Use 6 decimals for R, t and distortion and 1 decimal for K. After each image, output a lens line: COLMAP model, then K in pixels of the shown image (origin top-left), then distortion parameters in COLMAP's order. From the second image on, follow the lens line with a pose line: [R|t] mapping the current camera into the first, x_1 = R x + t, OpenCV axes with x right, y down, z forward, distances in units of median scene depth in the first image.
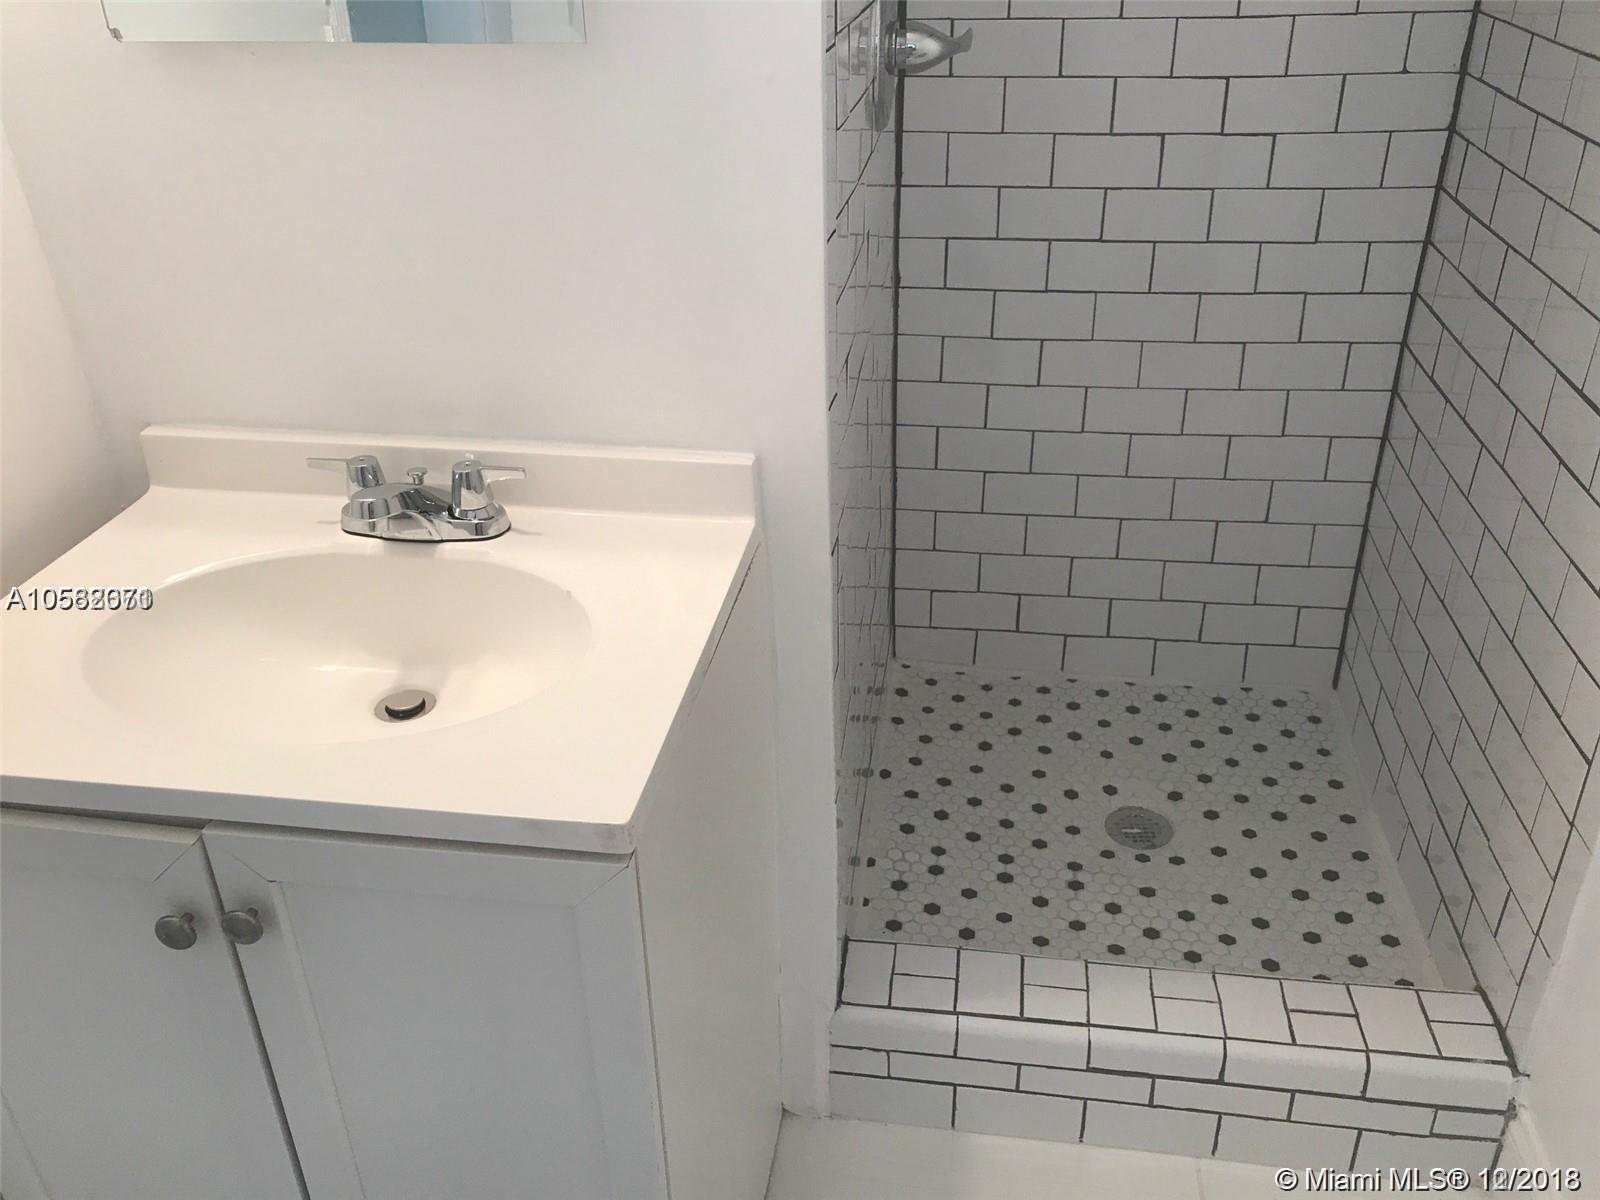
lens RADIAL K [[1322.3, 0, 792.1], [0, 1322.3, 589.4], [0, 0, 1]] dist [0.033643, -0.025739]
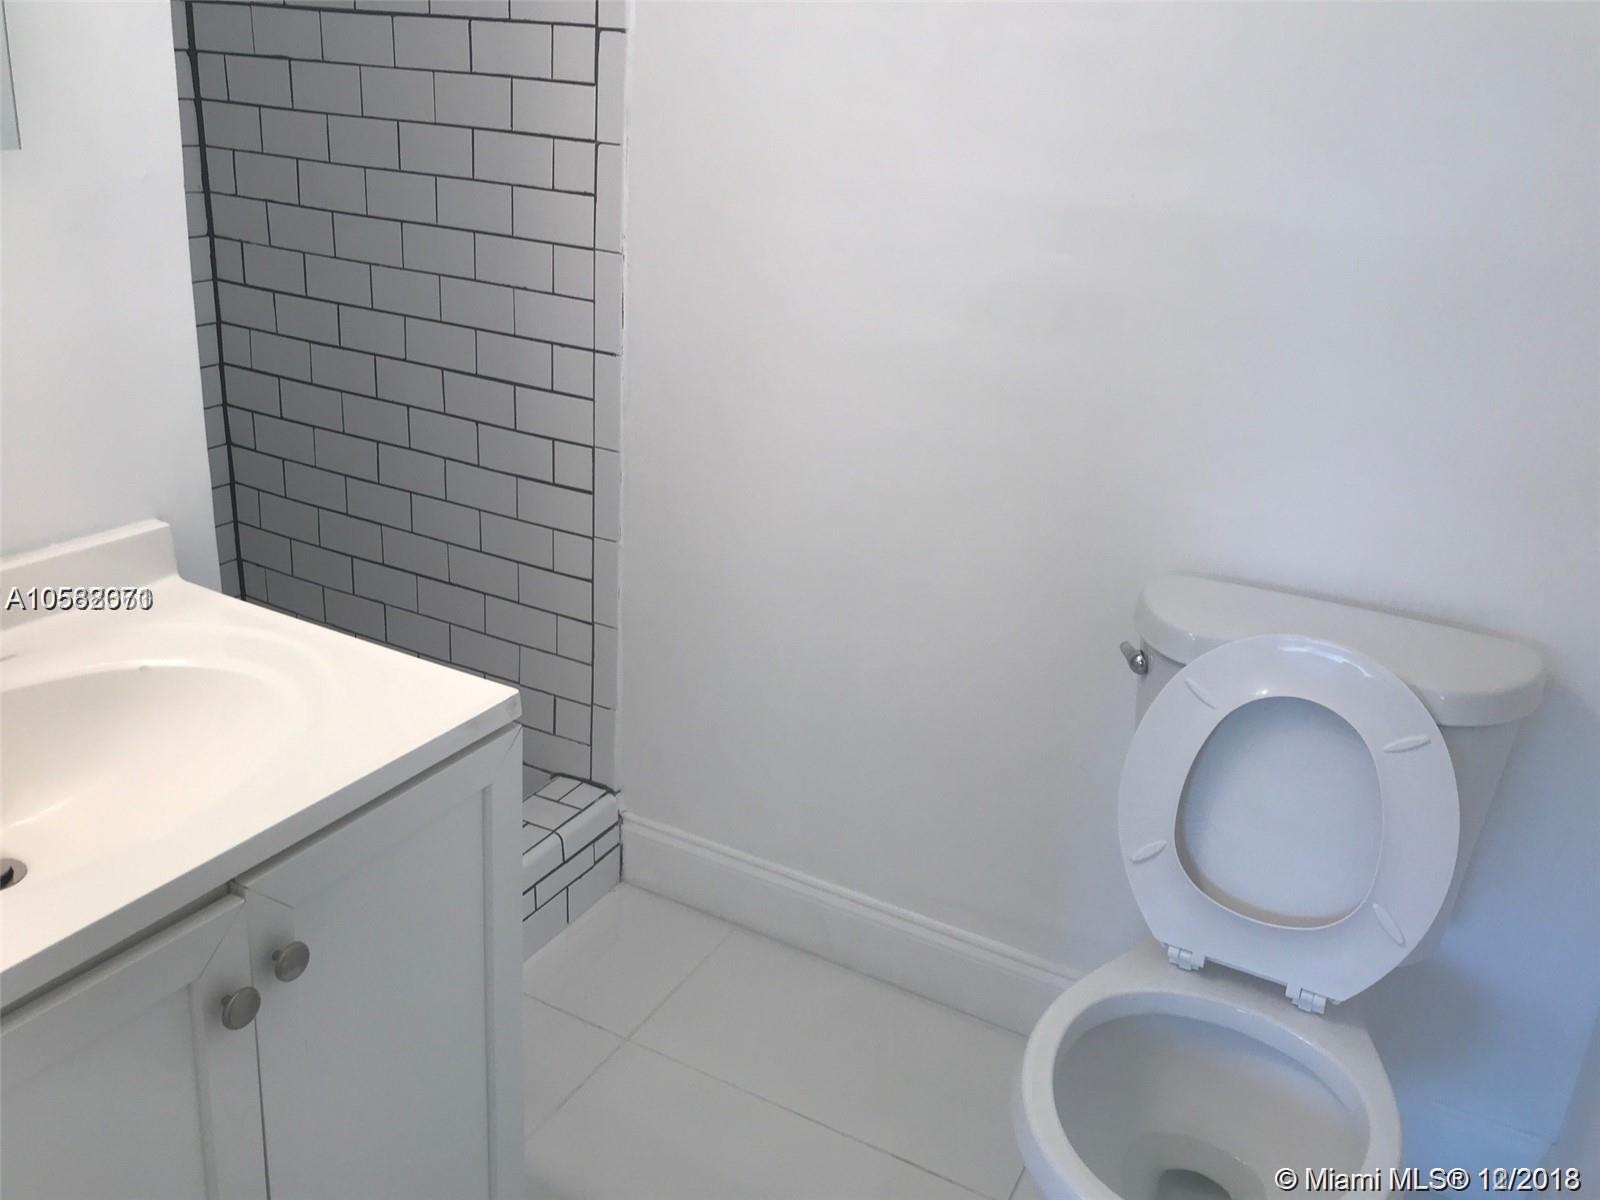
lens RADIAL K [[1322.3, 0, 803.5], [0, 1322.3, 589.2], [0, 0, 1]] dist [0.033643, -0.025739]
pose [[0.338508, -0.298934, 0.892217, -0.727007], [0.393161, 0.906393, 0.154519, -0.008481], [-0.854890, 0.298479, 0.424350, 0.082876]]
